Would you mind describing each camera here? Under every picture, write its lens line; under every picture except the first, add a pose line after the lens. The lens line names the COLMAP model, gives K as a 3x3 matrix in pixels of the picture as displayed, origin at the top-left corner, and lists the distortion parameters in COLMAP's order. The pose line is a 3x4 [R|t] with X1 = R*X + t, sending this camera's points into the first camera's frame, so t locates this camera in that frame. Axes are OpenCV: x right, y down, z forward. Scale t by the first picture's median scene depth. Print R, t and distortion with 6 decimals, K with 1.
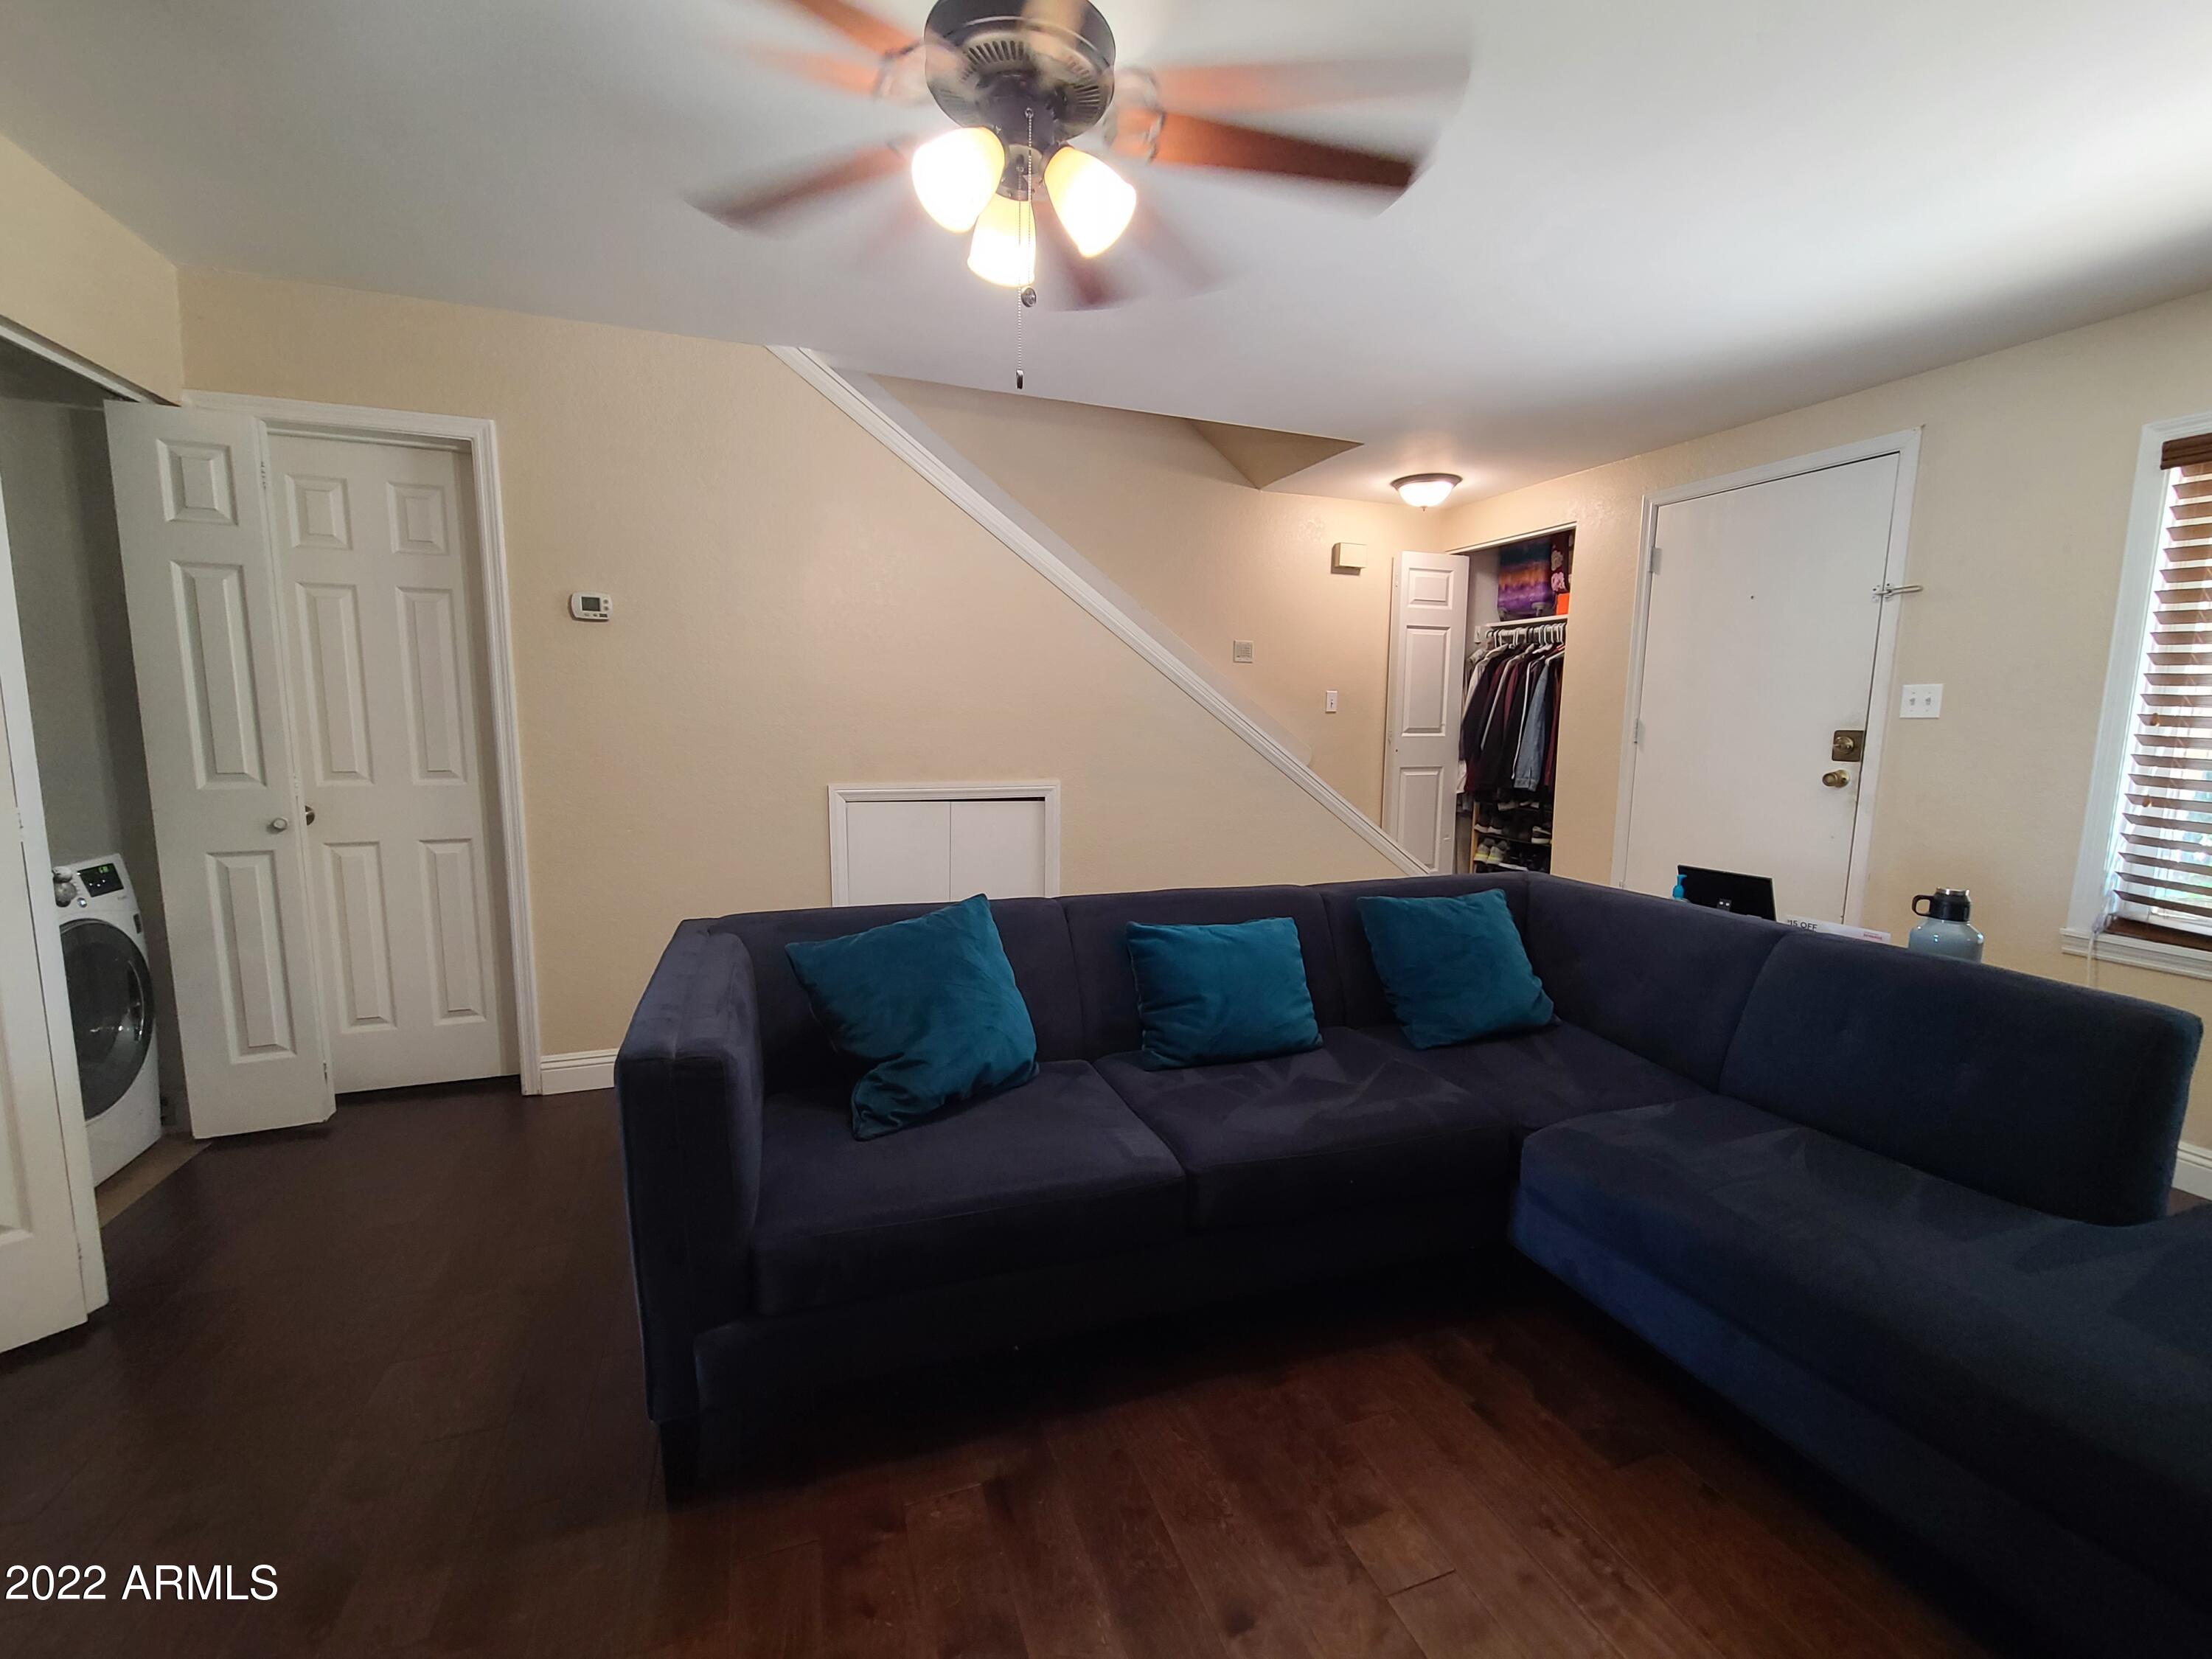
lens RADIAL K [[909.1, 0, 1110.8], [0, 909.1, 826.9], [0, 0, 1]] dist [-0.000551, -0.000152]
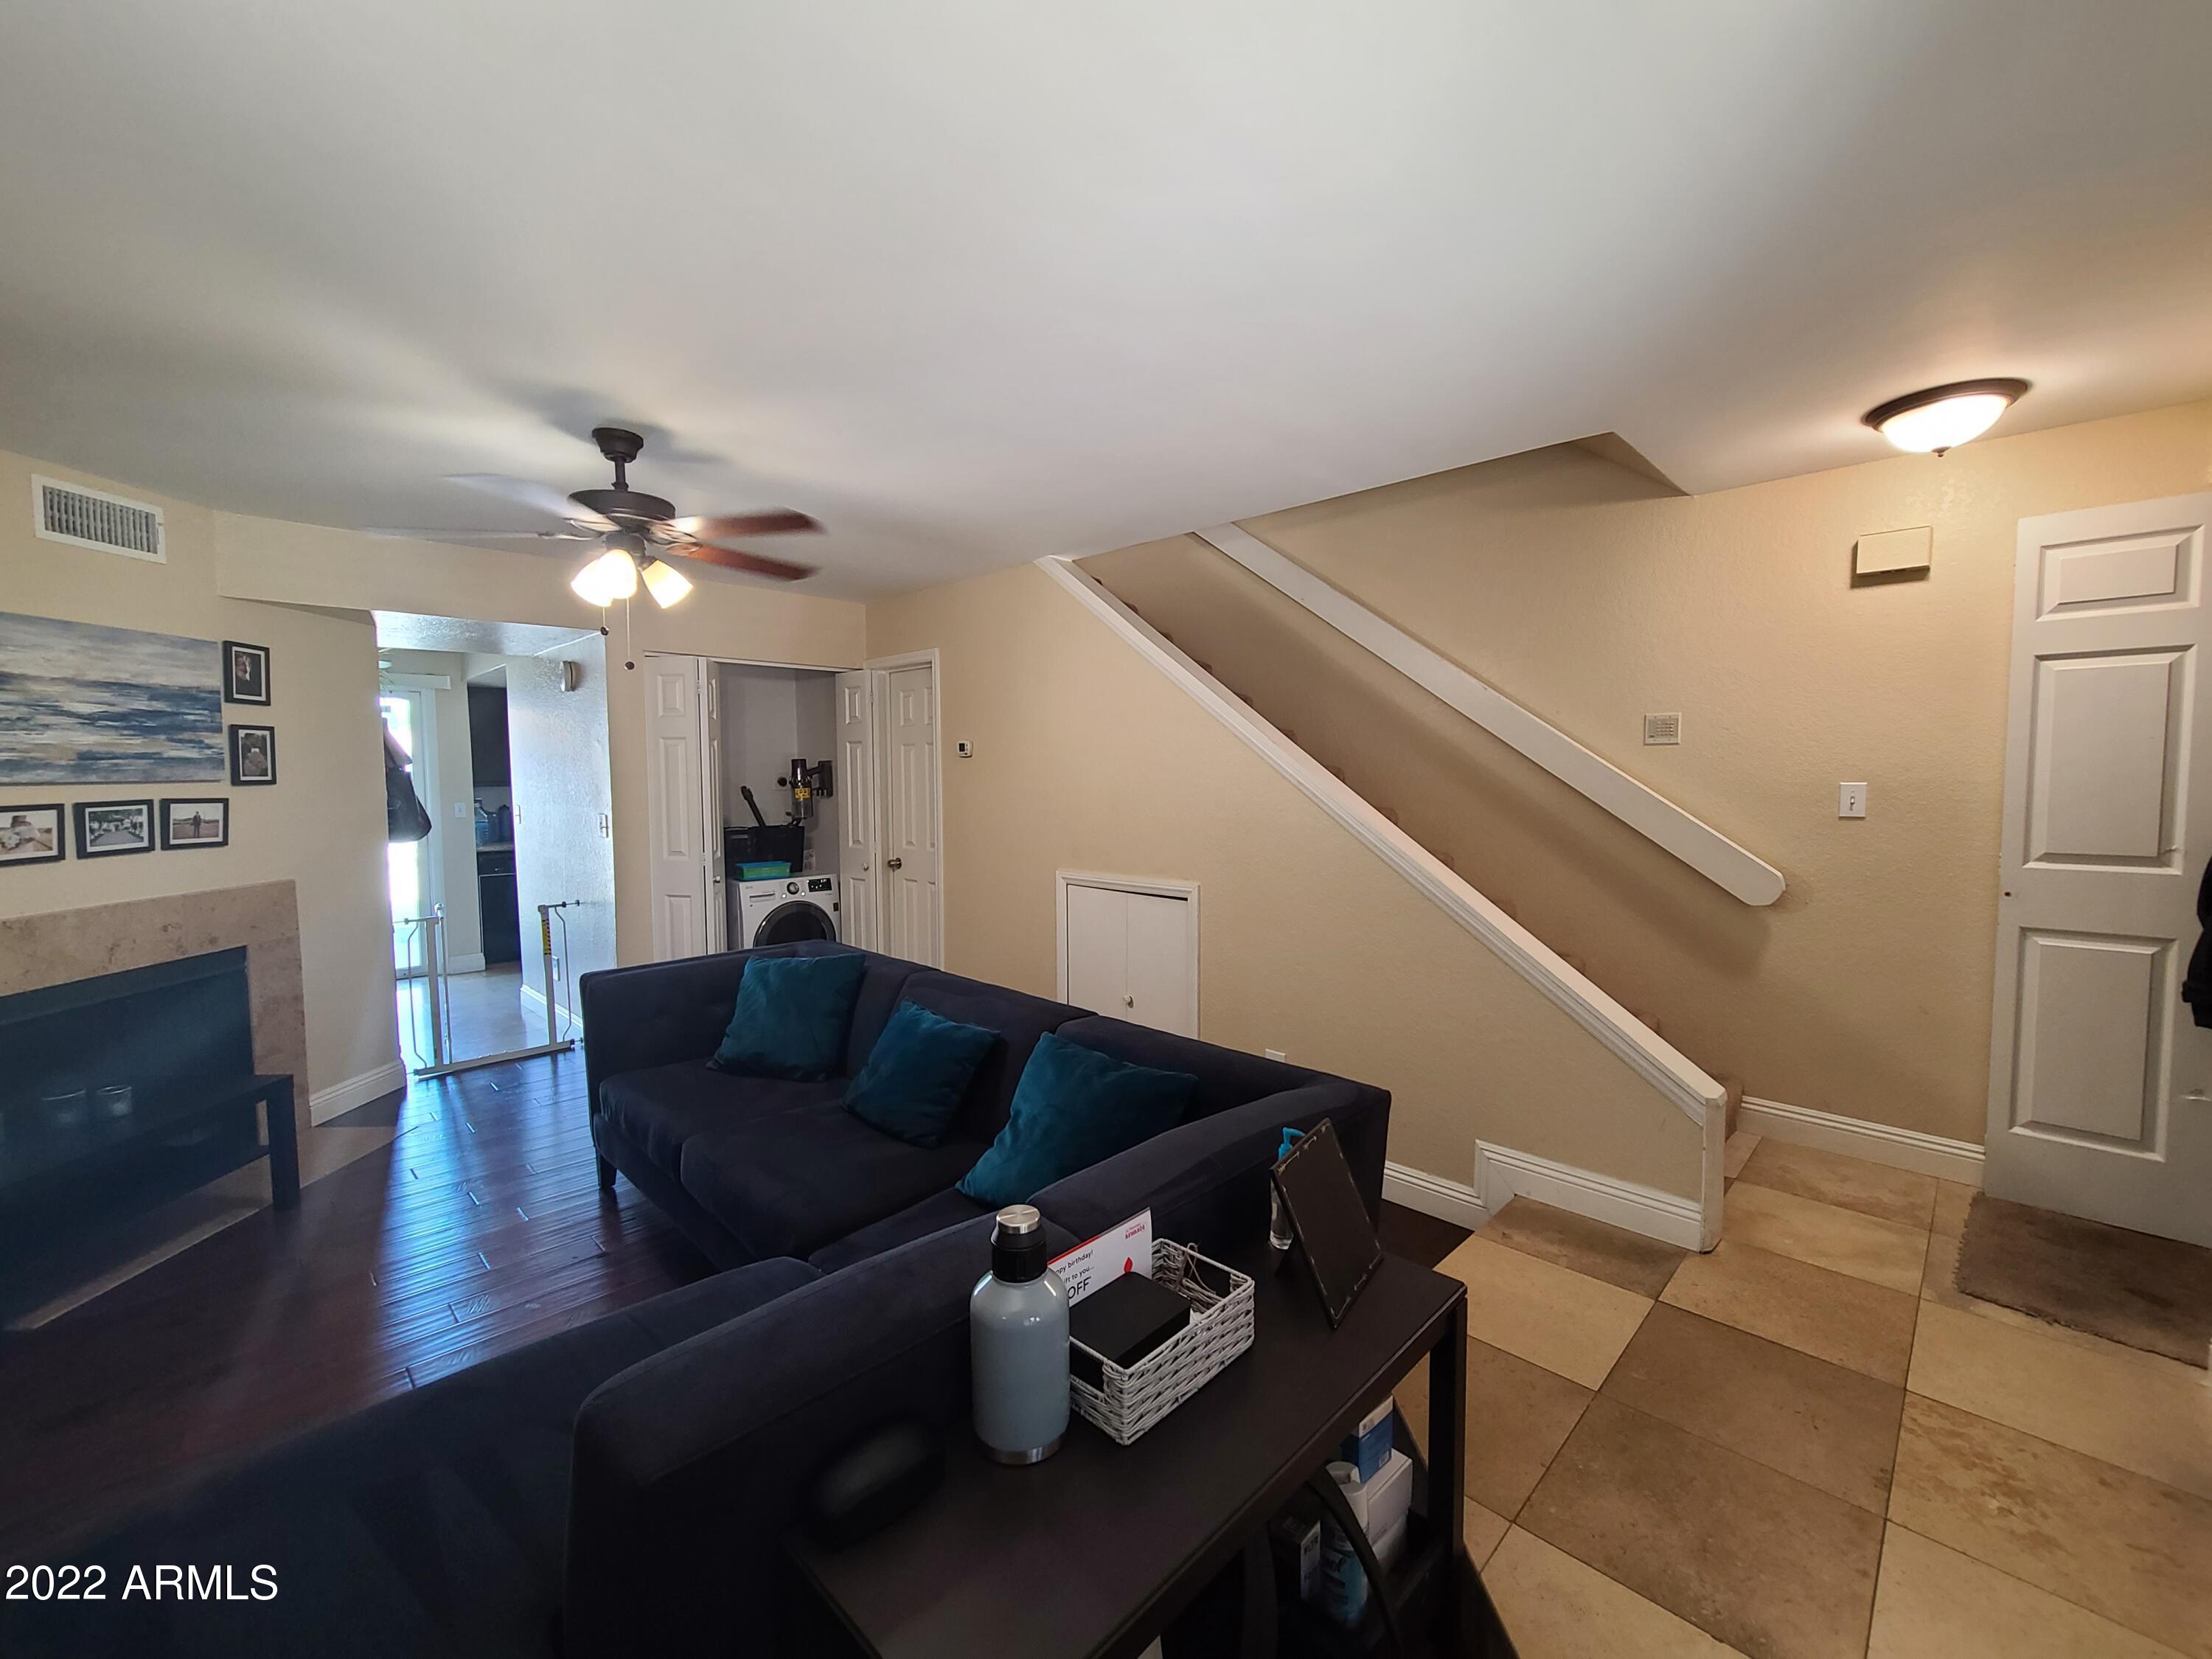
lens RADIAL K [[909.1, 0, 1110.8], [0, 909.1, 826.9], [0, 0, 1]] dist [-0.000551, -0.000152]
pose [[0.424610, 0.039148, -0.904530, 0.911548], [-0.100278, 0.994951, -0.004012, -0.111144], [0.899806, 0.092408, 0.426392, 0.499809]]
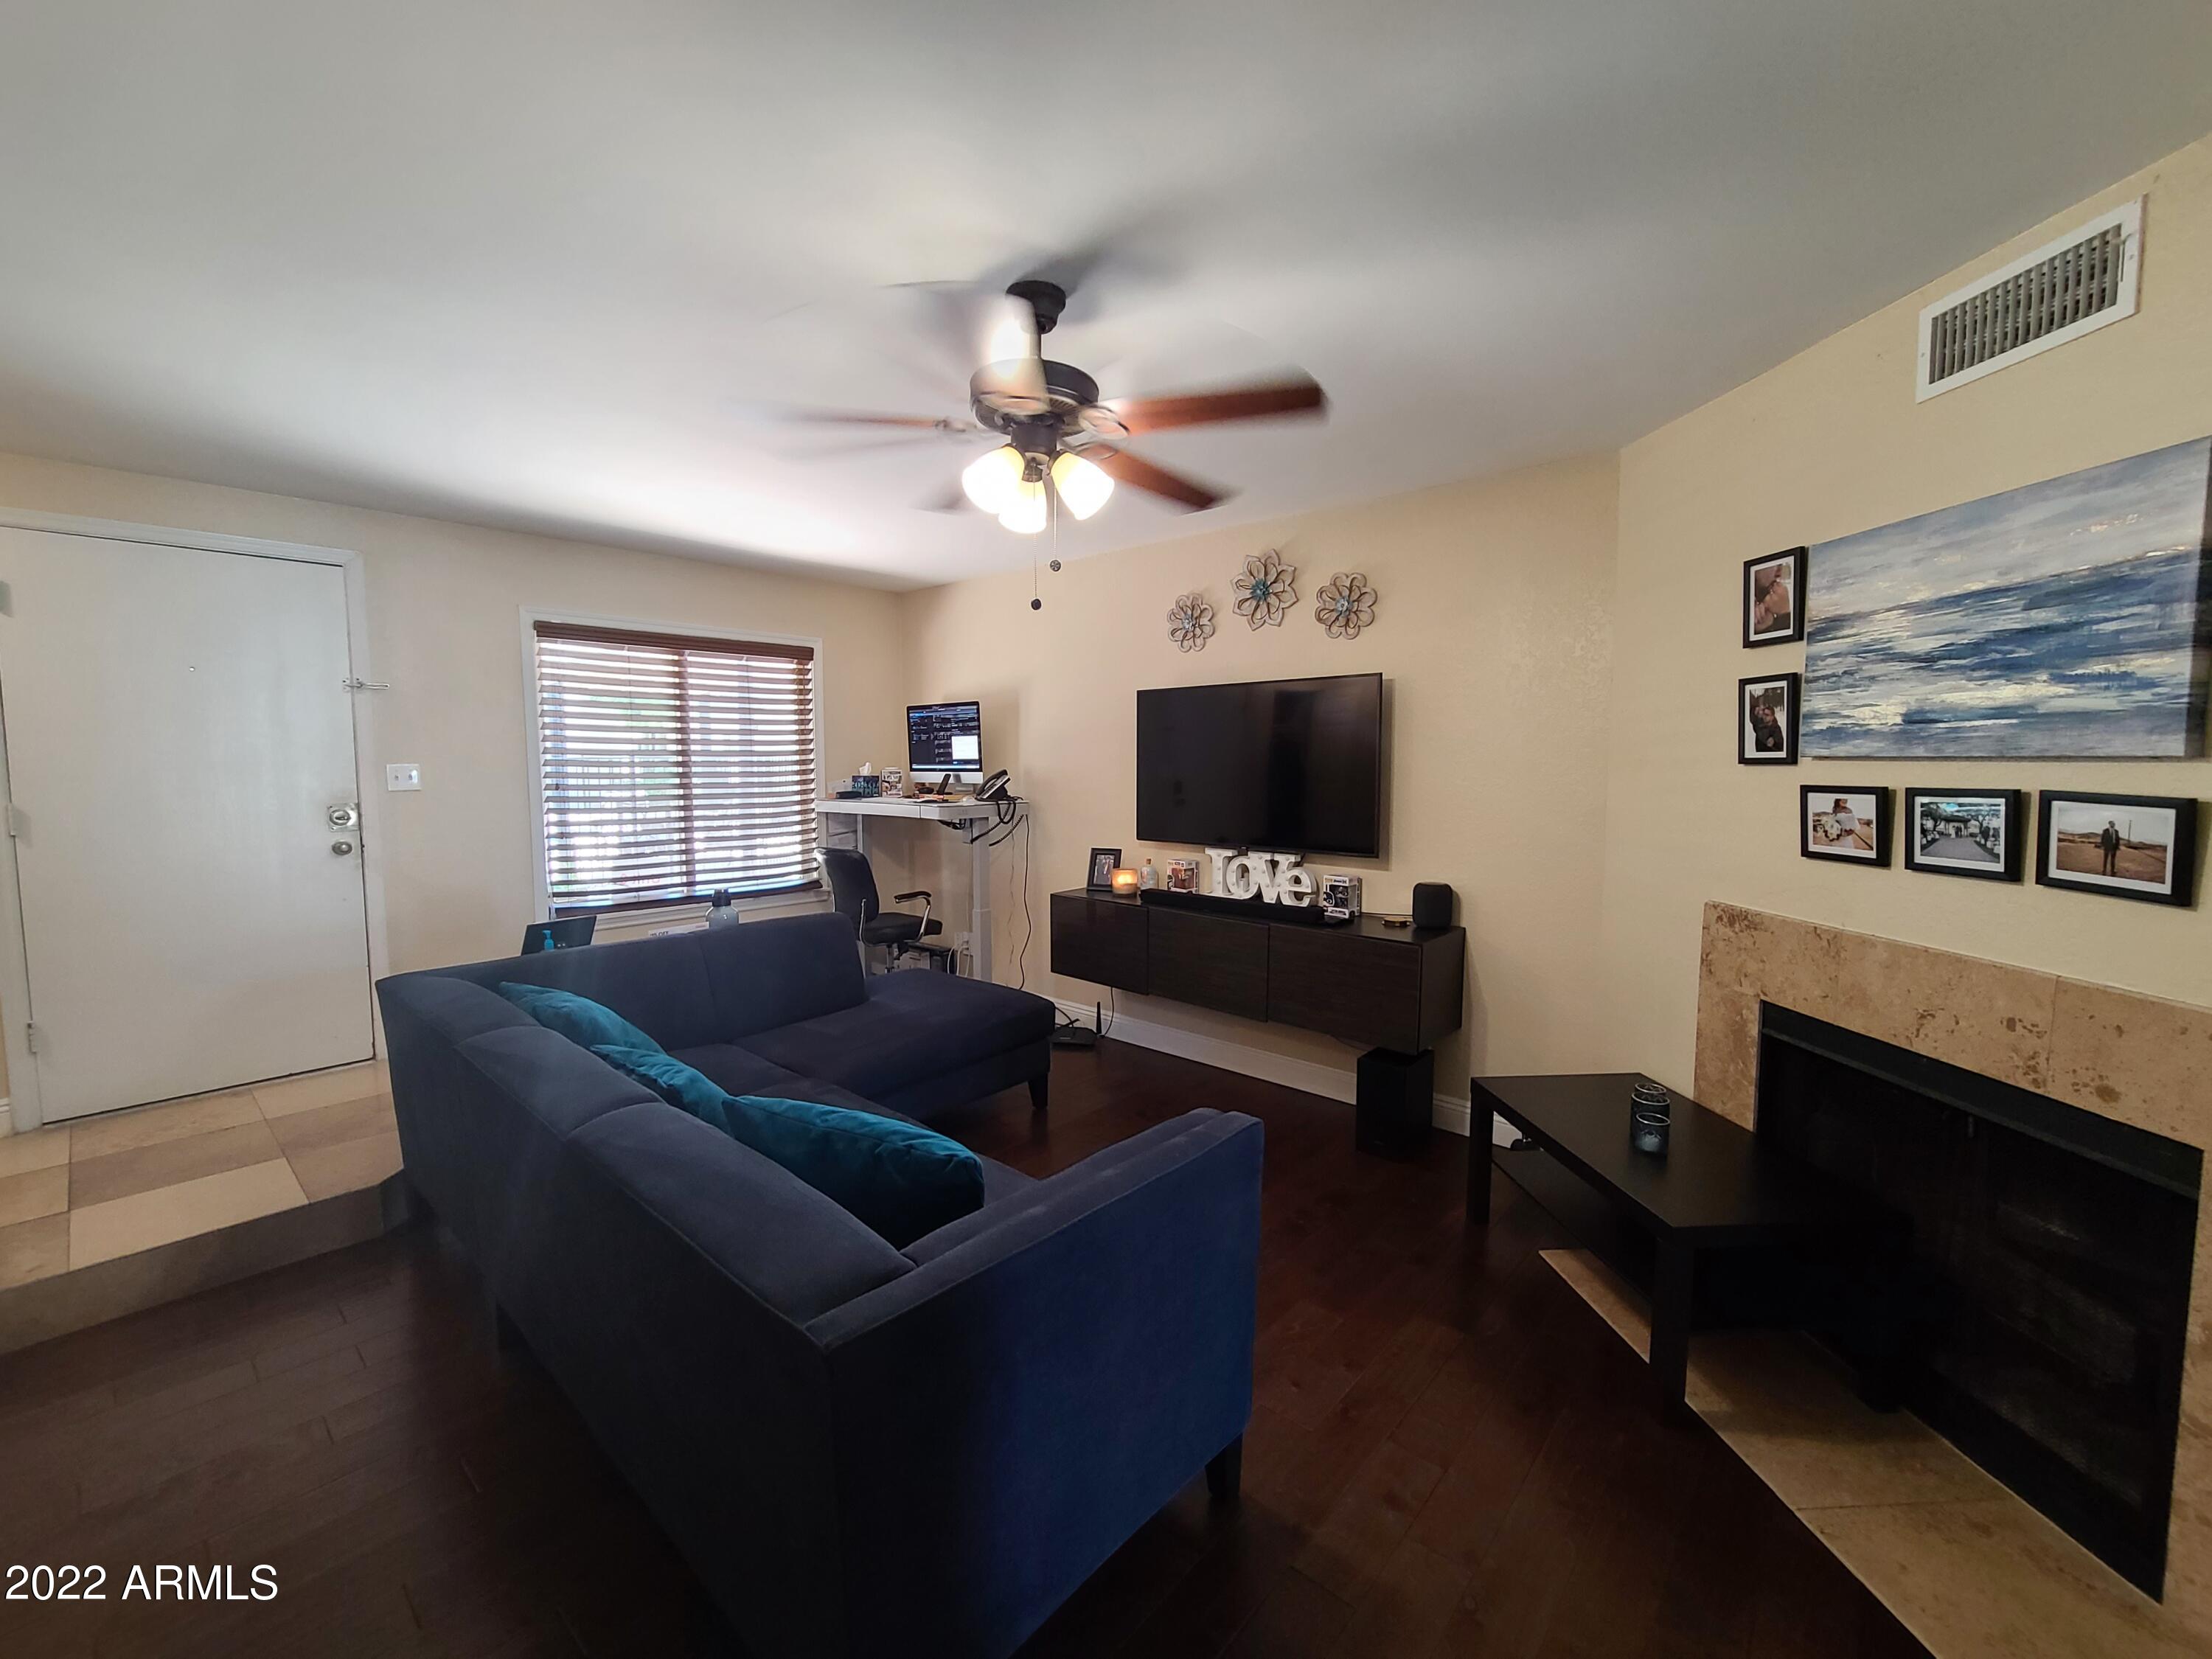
lens RADIAL K [[909.1, 0, 1110.8], [0, 909.1, 826.9], [0, 0, 1]] dist [-0.000551, -0.000152]
pose [[-0.474277, -0.085353, 0.876228, -0.654577], [0.101978, 0.983263, 0.150977, -0.157371], [-0.874450, 0.160961, -0.457635, 0.715339]]
